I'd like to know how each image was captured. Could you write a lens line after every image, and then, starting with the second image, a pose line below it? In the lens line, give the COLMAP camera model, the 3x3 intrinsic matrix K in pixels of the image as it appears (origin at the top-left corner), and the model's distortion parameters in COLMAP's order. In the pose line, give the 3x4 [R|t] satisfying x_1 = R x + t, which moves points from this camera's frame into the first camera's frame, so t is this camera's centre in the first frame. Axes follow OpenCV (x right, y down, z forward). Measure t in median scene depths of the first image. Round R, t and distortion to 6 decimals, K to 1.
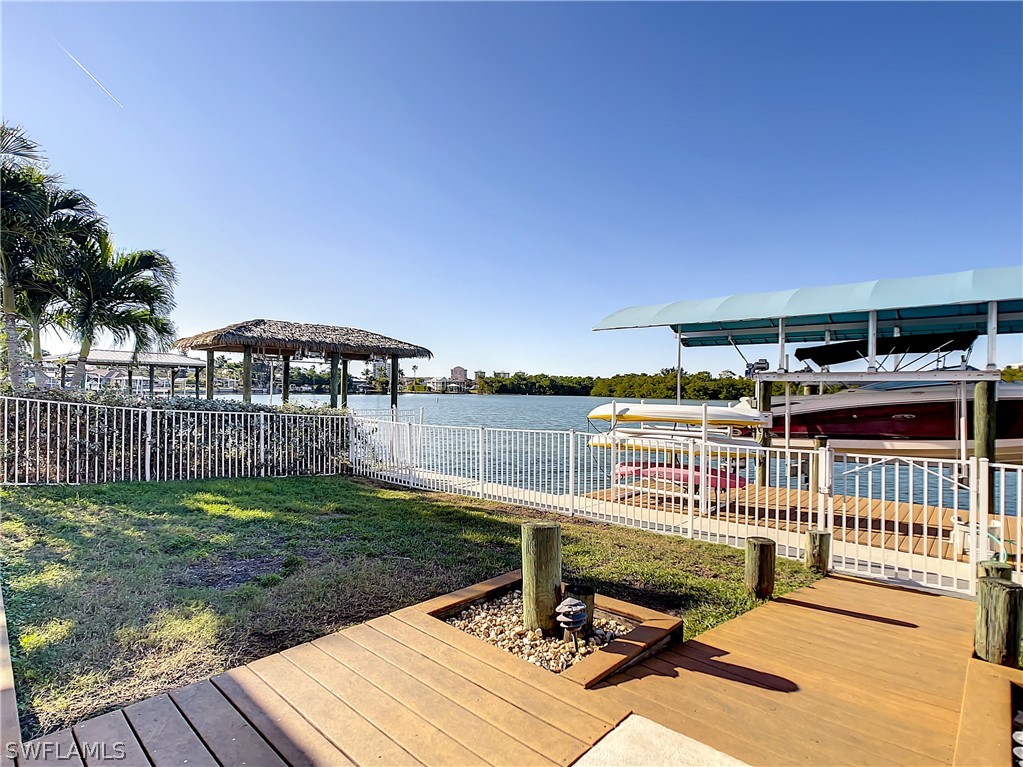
lens RADIAL K [[540.8, 0, 509.7], [0, 540.8, 395.5], [0, 0, 1]] dist [-0.001106, -0.000246]
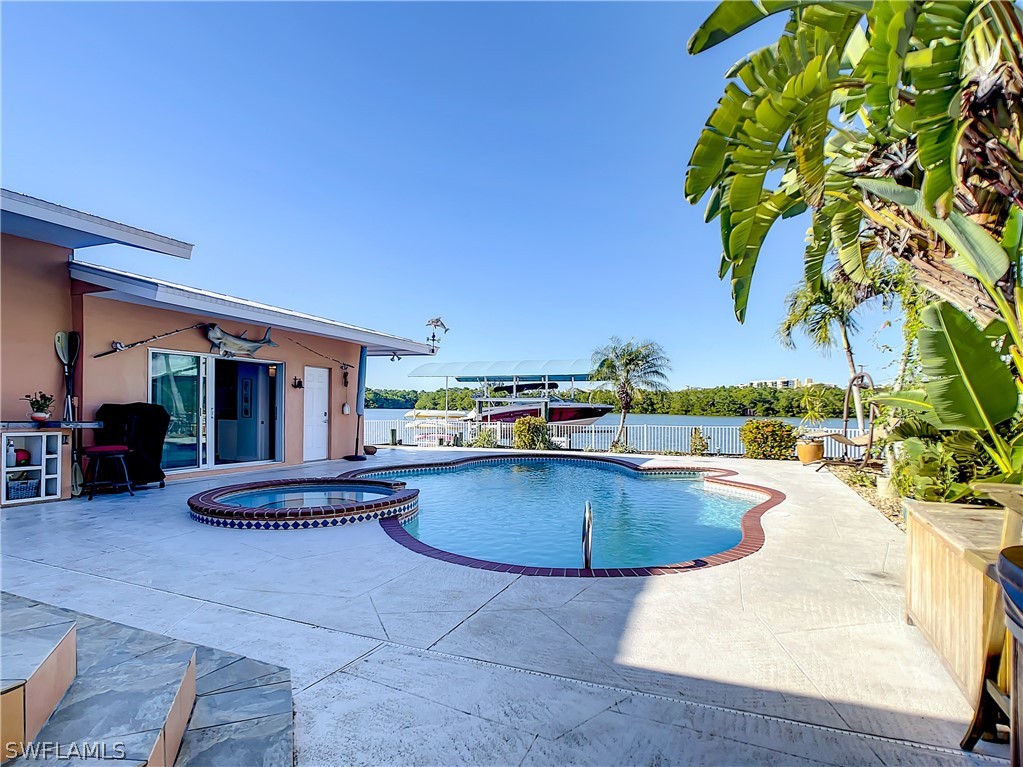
lens RADIAL K [[540.8, 0, 509.7], [0, 540.8, 395.5], [0, 0, 1]] dist [-0.001106, -0.000246]
pose [[0.948961, 0.000219, 0.315395, -0.160967], [0.007425, 0.999707, -0.023034, 0.004779], [-0.315307, 0.024200, 0.948681, -1.331782]]
